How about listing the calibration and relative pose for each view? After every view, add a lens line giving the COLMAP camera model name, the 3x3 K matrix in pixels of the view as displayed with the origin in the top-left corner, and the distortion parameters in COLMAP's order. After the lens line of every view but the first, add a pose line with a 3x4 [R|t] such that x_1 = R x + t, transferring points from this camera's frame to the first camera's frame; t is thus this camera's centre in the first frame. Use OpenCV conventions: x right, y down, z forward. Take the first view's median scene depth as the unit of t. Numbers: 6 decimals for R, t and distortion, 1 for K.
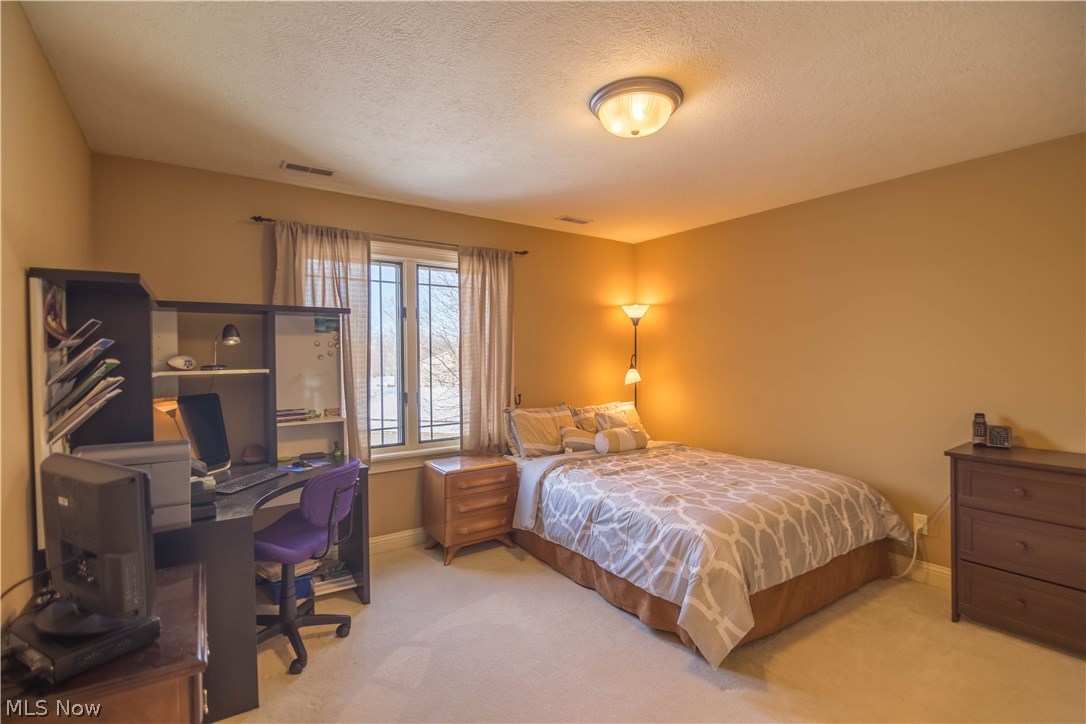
lens RADIAL K [[504.5, 0, 543.0], [0, 504.5, 362.0], [0, 0, 1]] dist [-0.003179, -0.000444]
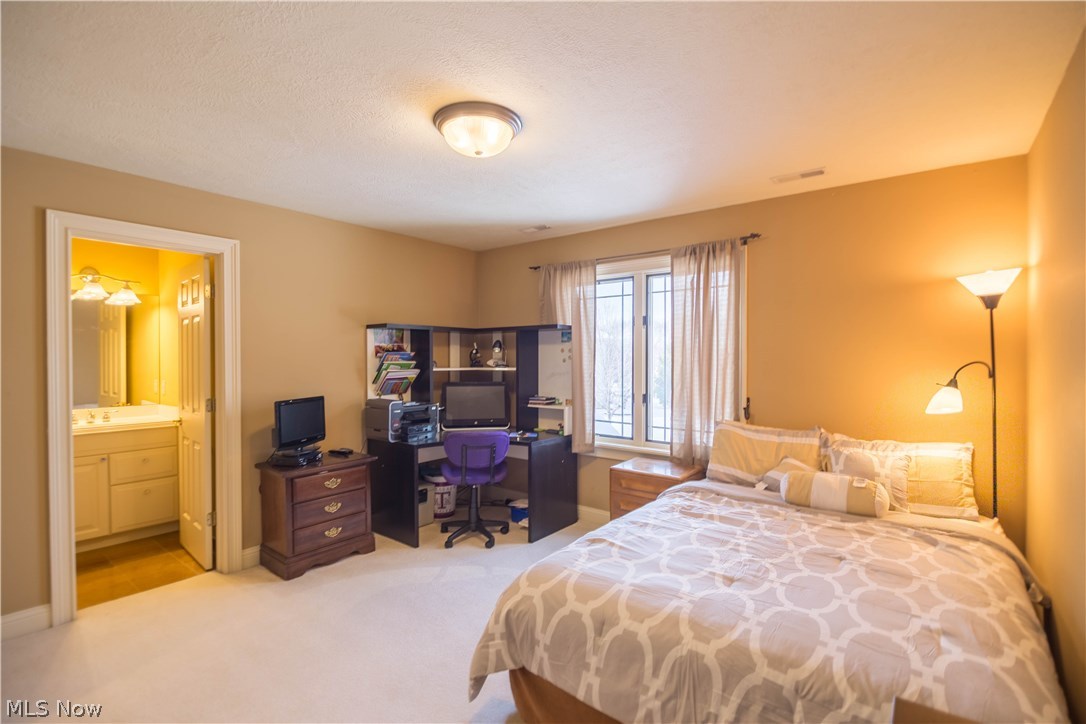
lens RADIAL K [[504.5, 0, 543.0], [0, 504.5, 362.0], [0, 0, 1]] dist [-0.003179, -0.000444]
pose [[0.280556, 0.019323, -0.959643, 0.839516], [-0.012129, 0.999789, 0.016586, -0.026950], [0.959761, 0.006987, 0.280731, 0.568614]]
